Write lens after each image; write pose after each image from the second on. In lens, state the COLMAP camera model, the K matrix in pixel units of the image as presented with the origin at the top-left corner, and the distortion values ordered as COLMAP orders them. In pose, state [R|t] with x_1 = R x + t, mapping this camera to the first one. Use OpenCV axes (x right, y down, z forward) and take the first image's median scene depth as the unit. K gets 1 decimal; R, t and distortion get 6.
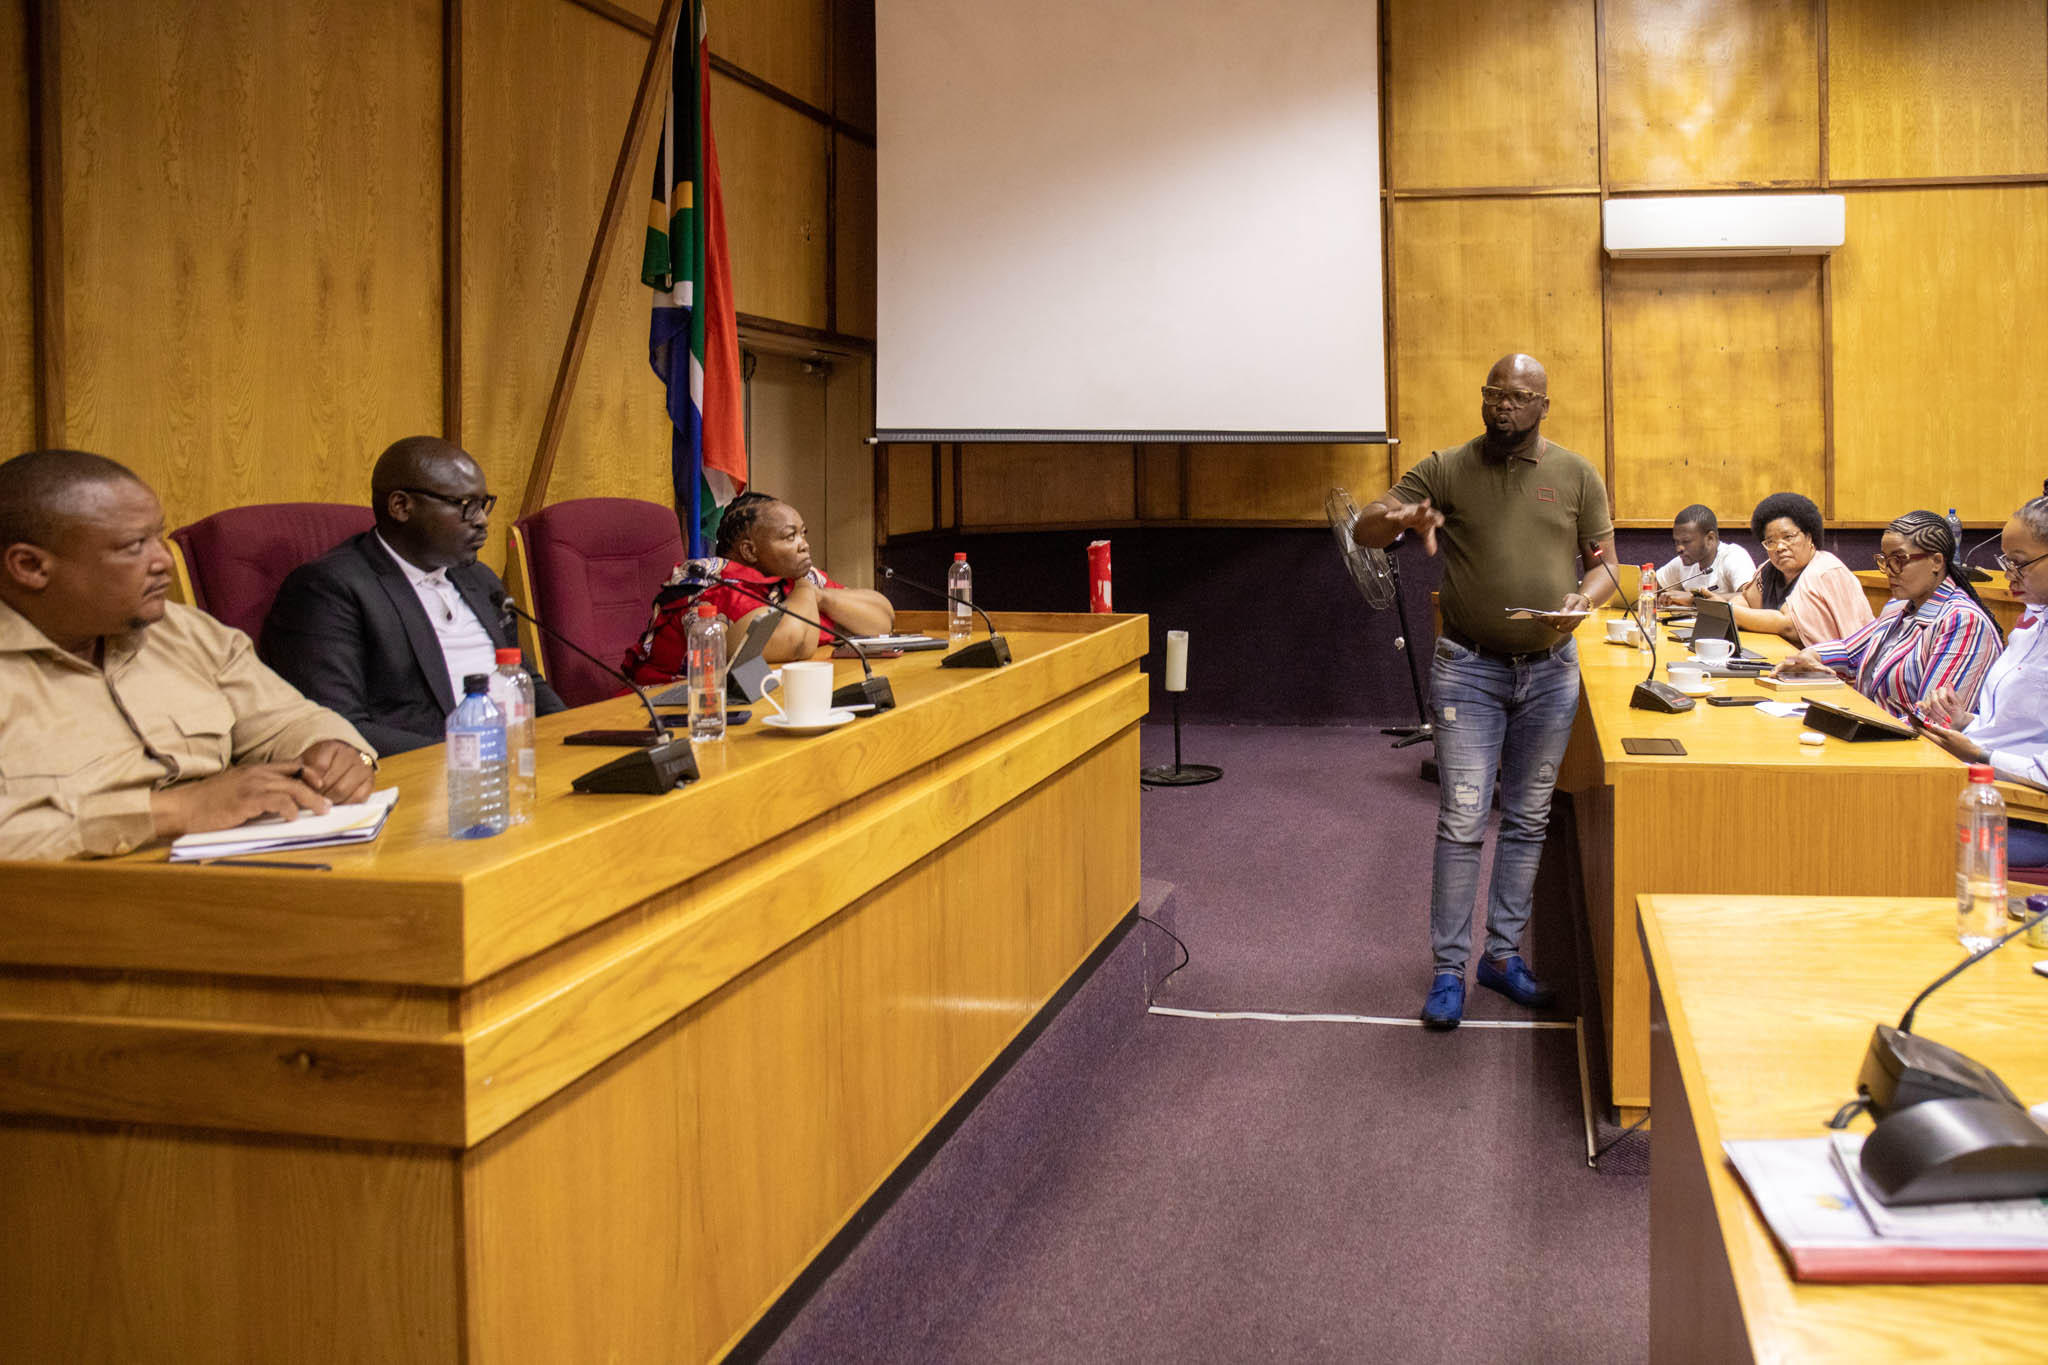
lens RADIAL K [[1503.4, 0, 1354.4], [0, 1503.4, 479.7], [0, 0, 1]] dist [-0.075250, 0.032359]
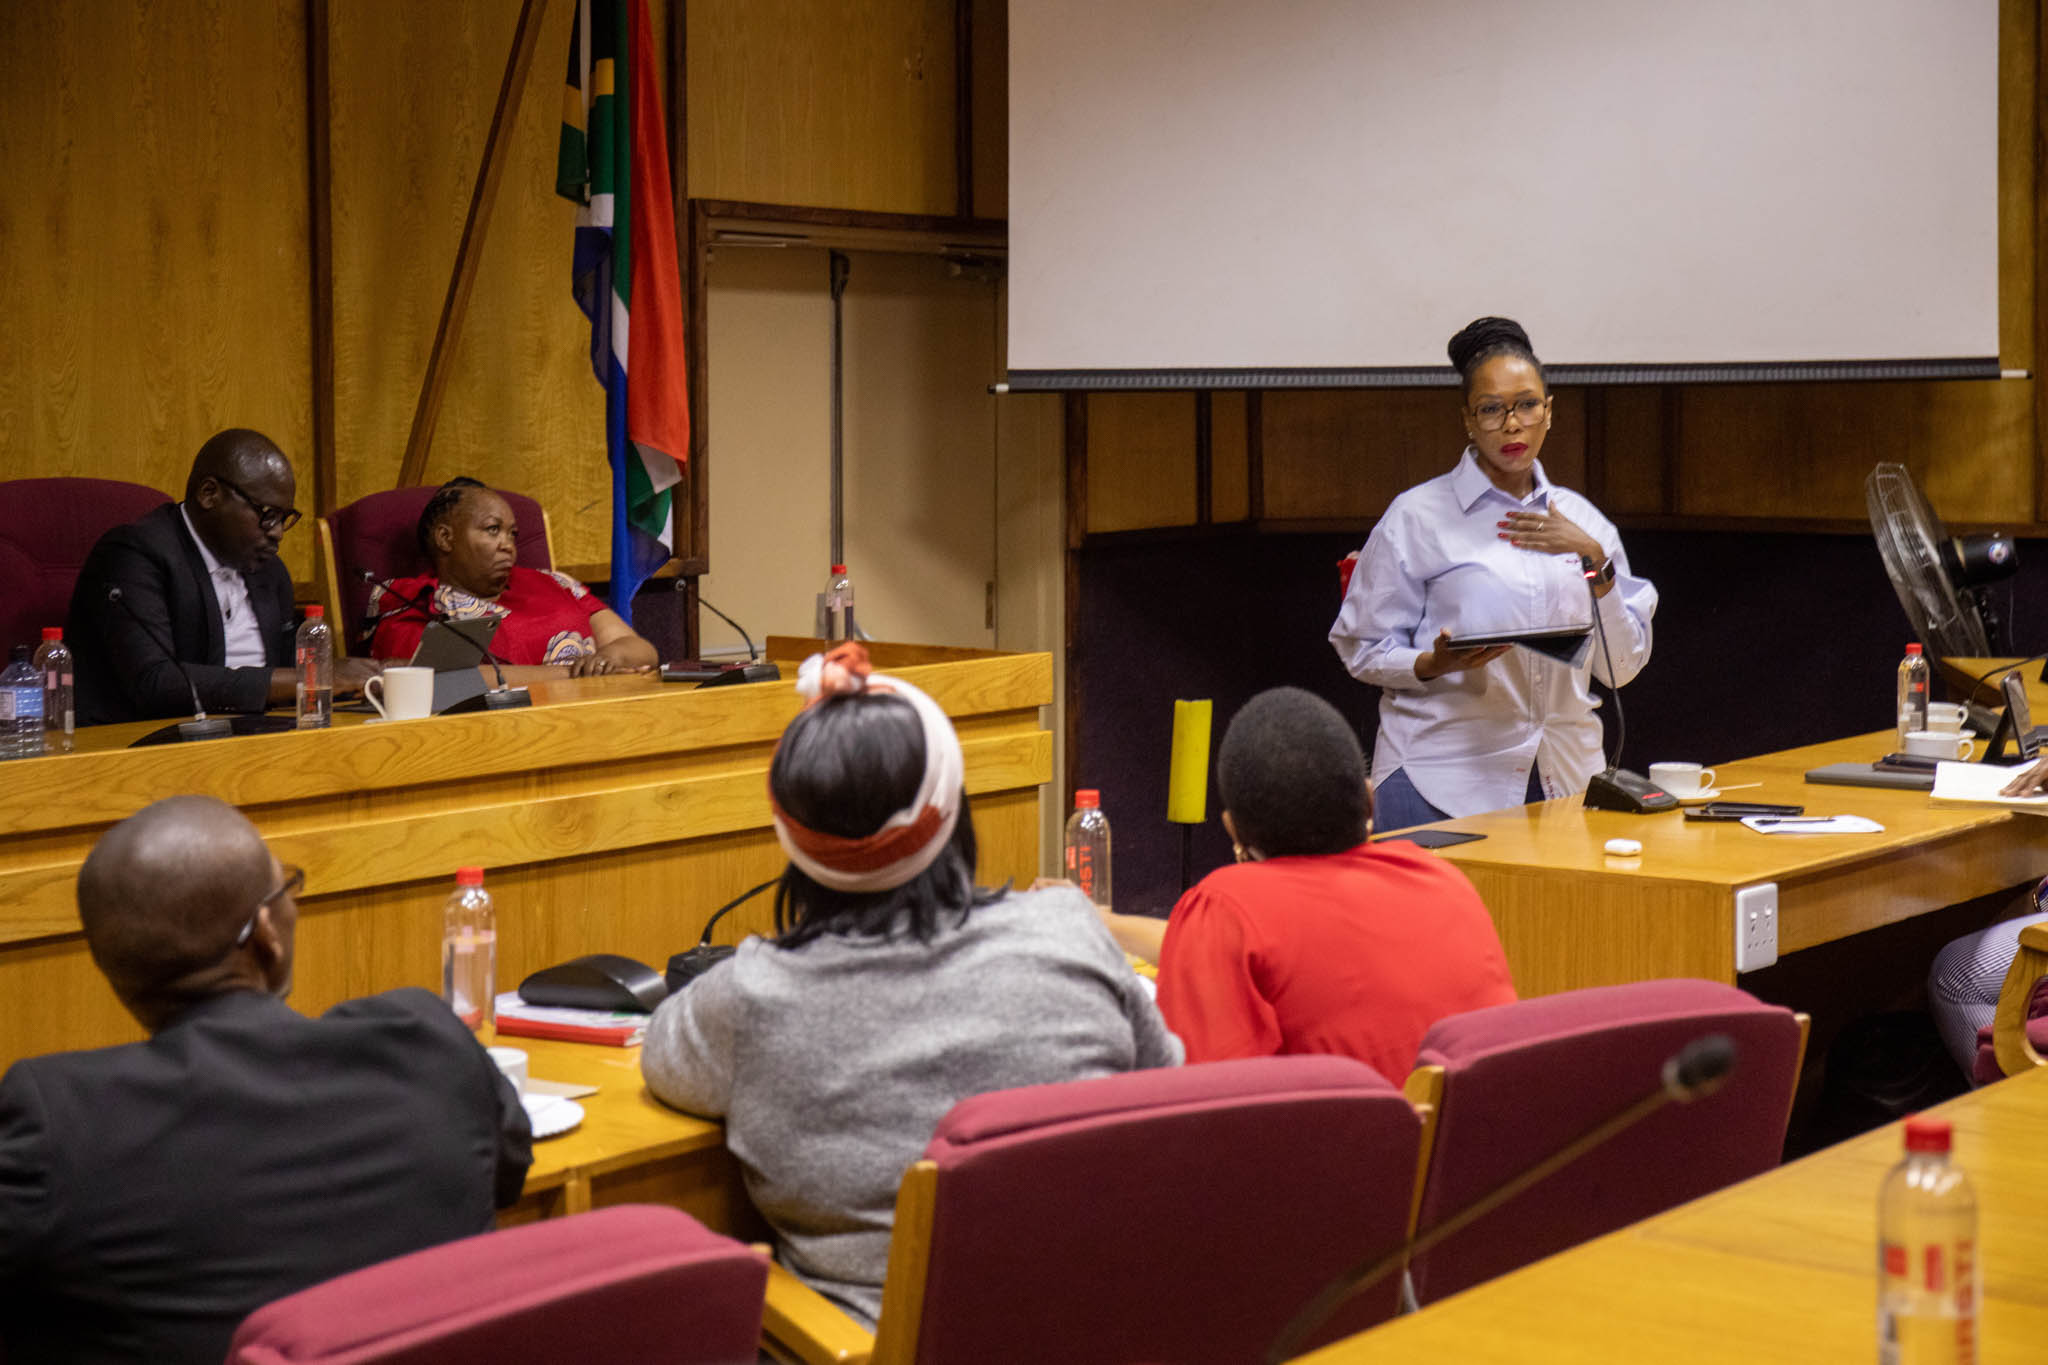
lens RADIAL K [[3578.4, 0, 1070.1], [0, 3578.4, 550.6], [0, 0, 1]] dist [0.100387, 0.000000]
pose [[0.867014, 0.027315, -0.497535, 0.463510], [-0.005858, 0.998986, 0.044637, -0.023331], [0.498250, -0.035787, 0.866295, -0.328588]]
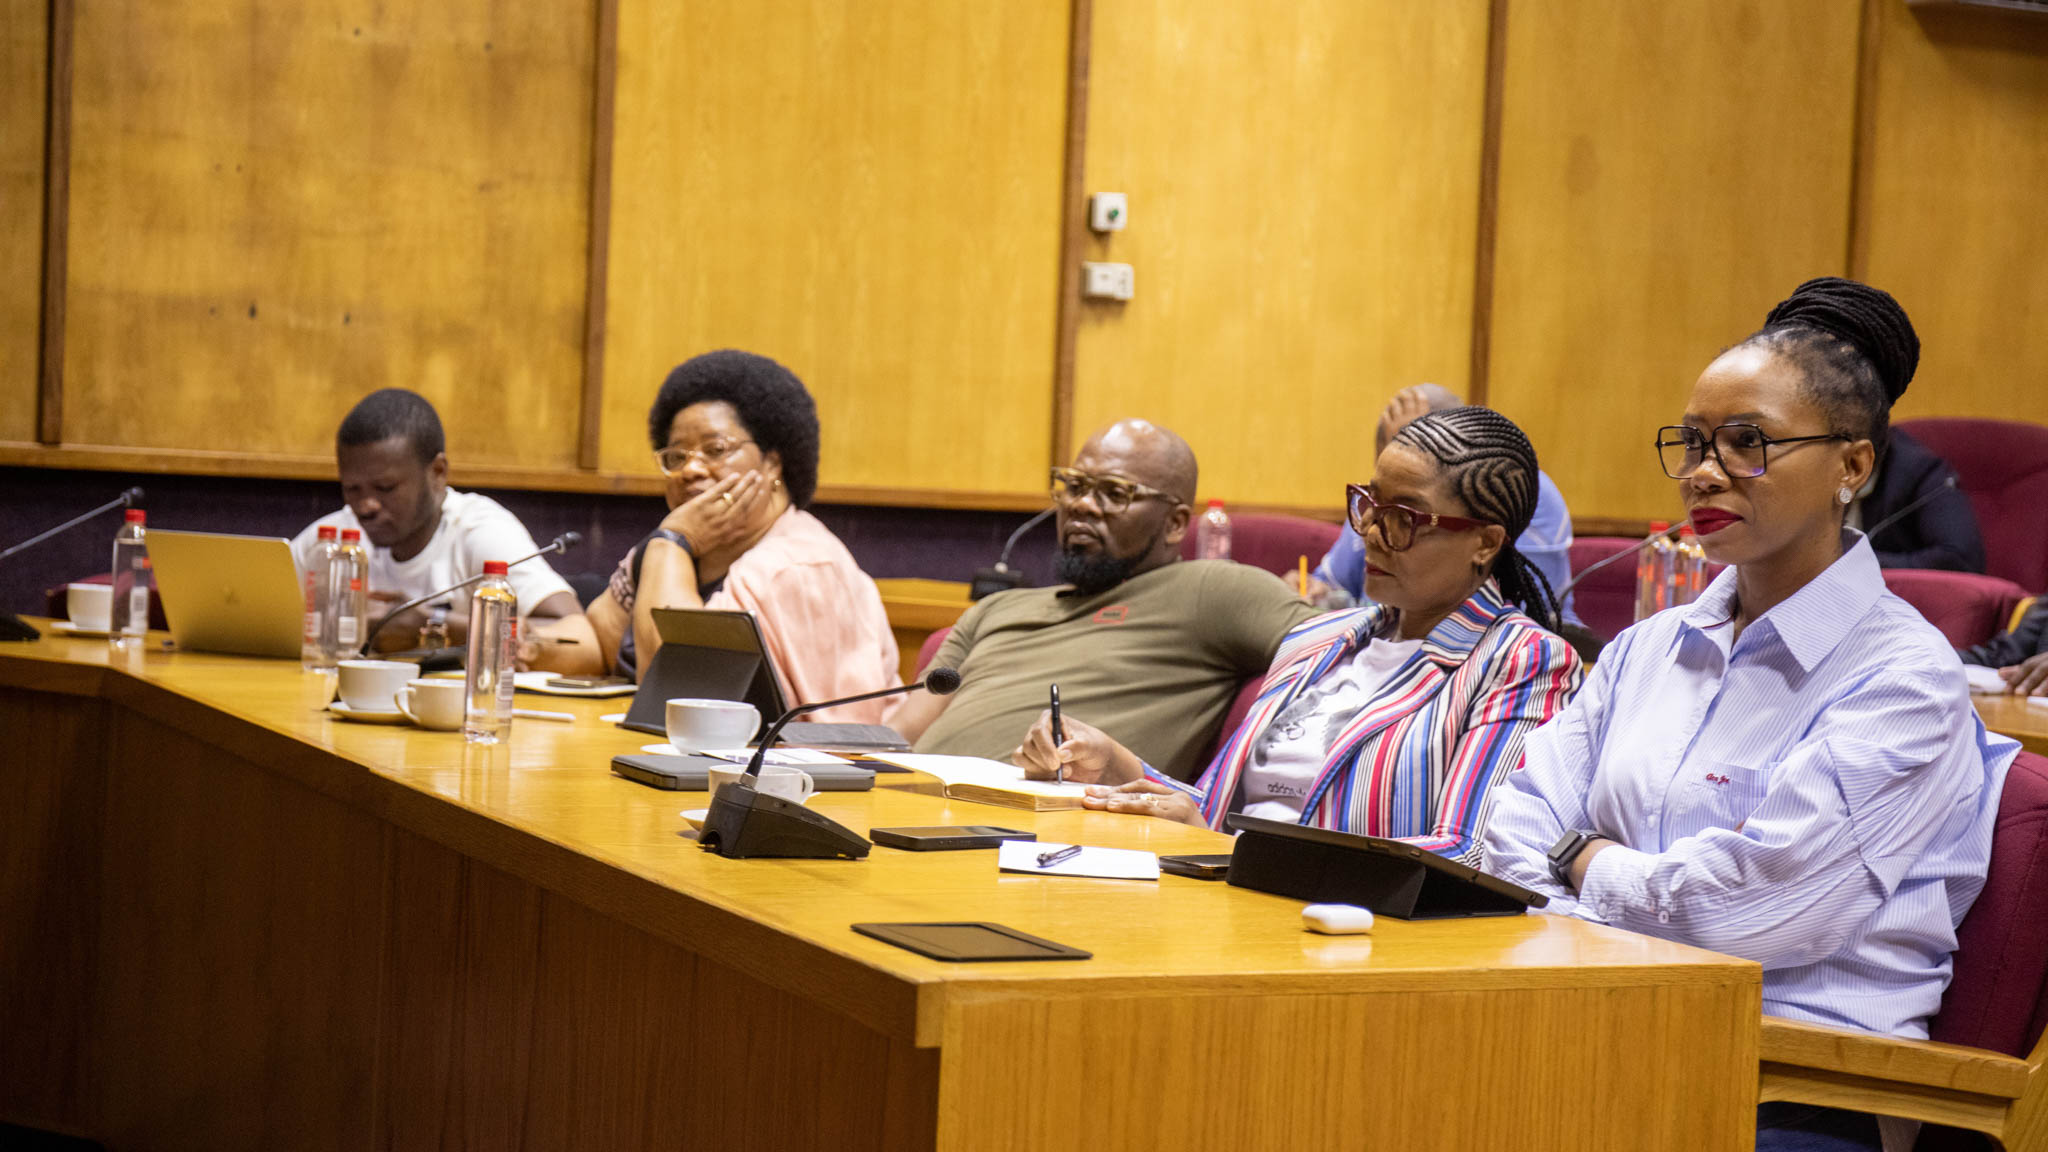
lens RADIAL K [[3382.6, 0, 1050.0], [0, 3382.6, 607.0], [0, 0, 1]] dist [0.087791, 0.000000]
pose [[0.840993, 0.027508, 0.540346, -0.108755], [-0.050883, 0.998302, 0.028373, 0.038335], [-0.538647, -0.051355, 0.840965, 0.160660]]
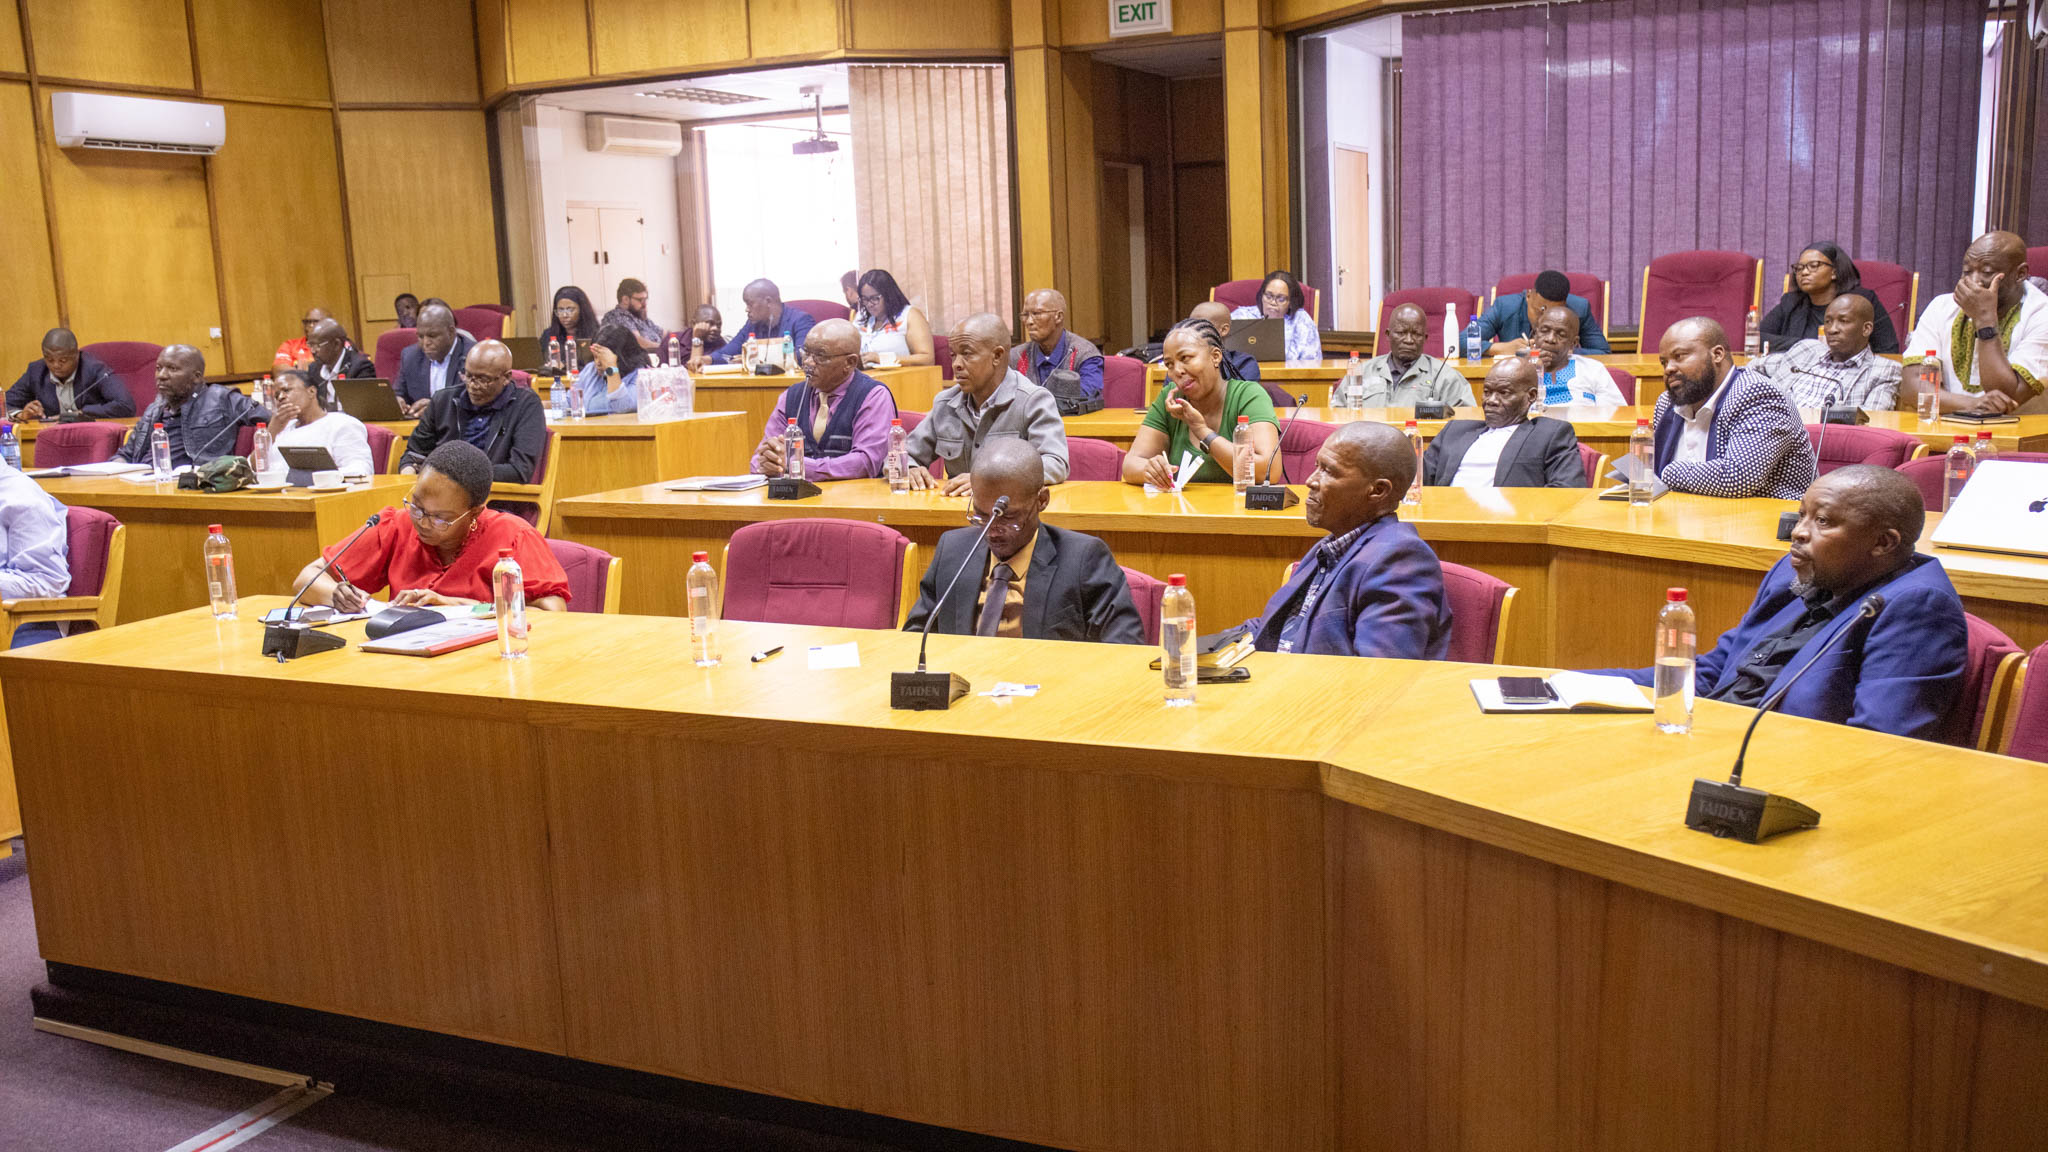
lens RADIAL K [[1803.5, 0, 1021.1], [0, 1803.5, 590.3], [0, 0, 1]] dist [-0.052131, 0.072321]
pose [[0.310987, -0.162369, 0.936442, -0.391078], [0.040816, 0.986671, 0.157523, -0.011009], [-0.949537, -0.010766, 0.313469, -0.197638]]
